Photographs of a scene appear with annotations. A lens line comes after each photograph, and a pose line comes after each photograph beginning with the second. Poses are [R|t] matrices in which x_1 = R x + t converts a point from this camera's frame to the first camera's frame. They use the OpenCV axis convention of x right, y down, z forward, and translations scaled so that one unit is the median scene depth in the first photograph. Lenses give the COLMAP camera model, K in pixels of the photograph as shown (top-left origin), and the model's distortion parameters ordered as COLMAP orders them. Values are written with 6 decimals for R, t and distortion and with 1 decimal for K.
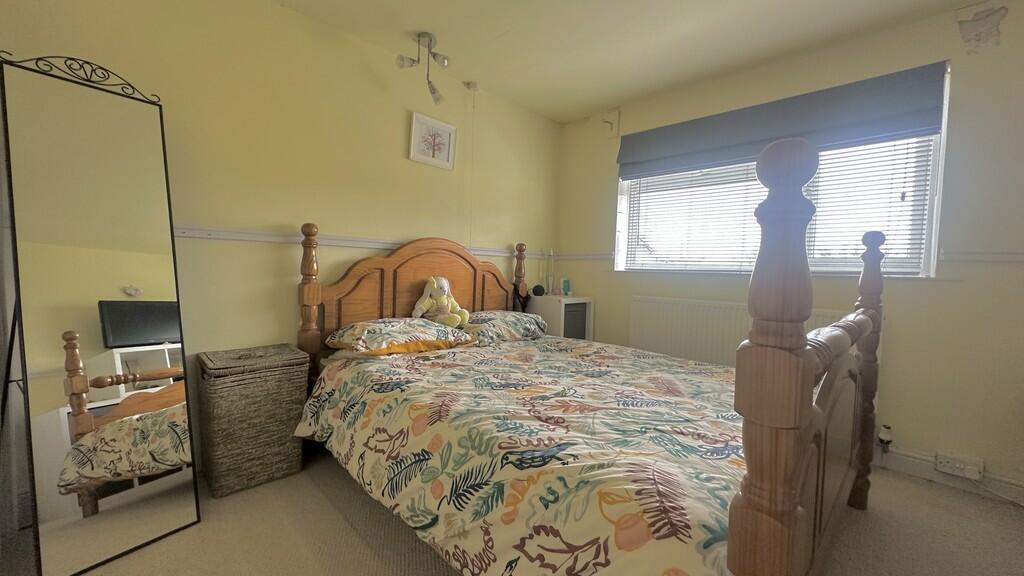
lens RADIAL K [[407.6, 0, 512.0], [0, 407.6, 288.0], [0, 0, 1]] dist [-0.001531, -0.000045]
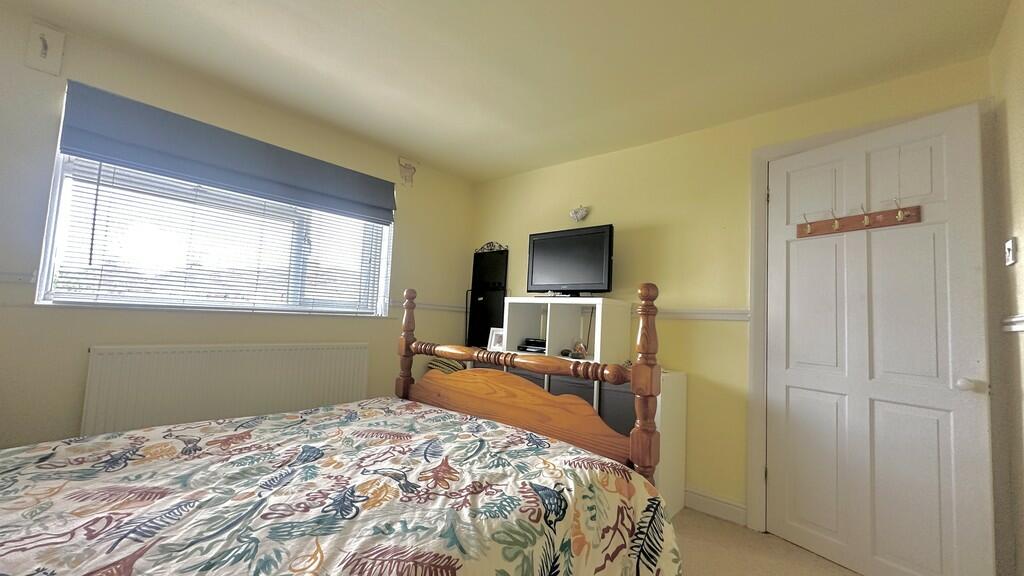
lens RADIAL K [[407.6, 0, 512.0], [0, 407.6, 288.0], [0, 0, 1]] dist [-0.001531, -0.000045]
pose [[-0.068500, 0.044340, 0.996665, -0.779849], [-0.000599, 0.999010, -0.044485, -0.091816], [-0.997651, -0.003644, -0.068405, 0.866277]]
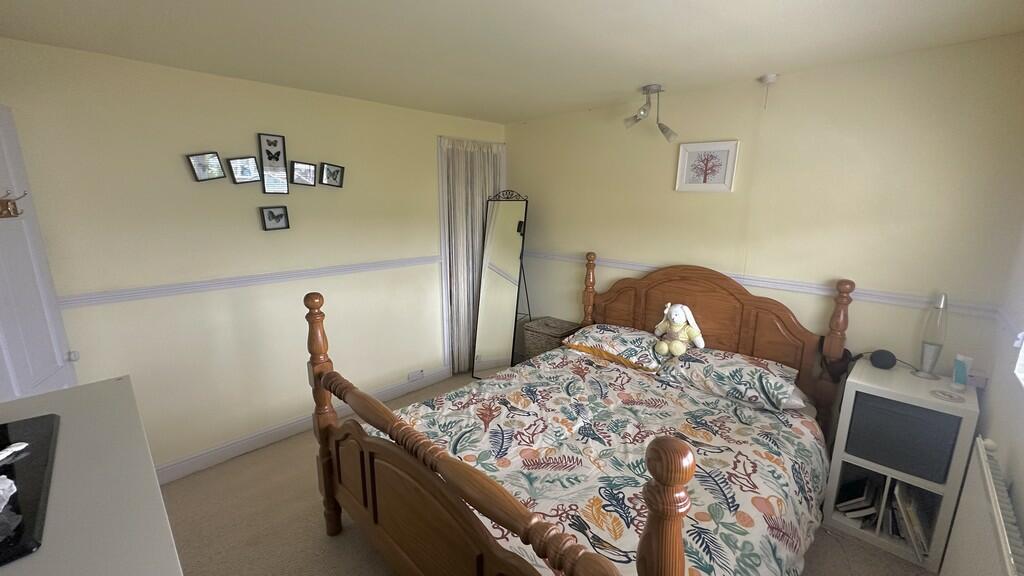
lens RADIAL K [[407.6, 0, 512.0], [0, 407.6, 288.0], [0, 0, 1]] dist [-0.001531, -0.000045]
pose [[0.014330, 0.181305, -0.983323, 1.487990], [-0.052671, 0.982195, 0.180329, -0.418227], [0.998509, 0.049209, 0.023624, 0.989011]]
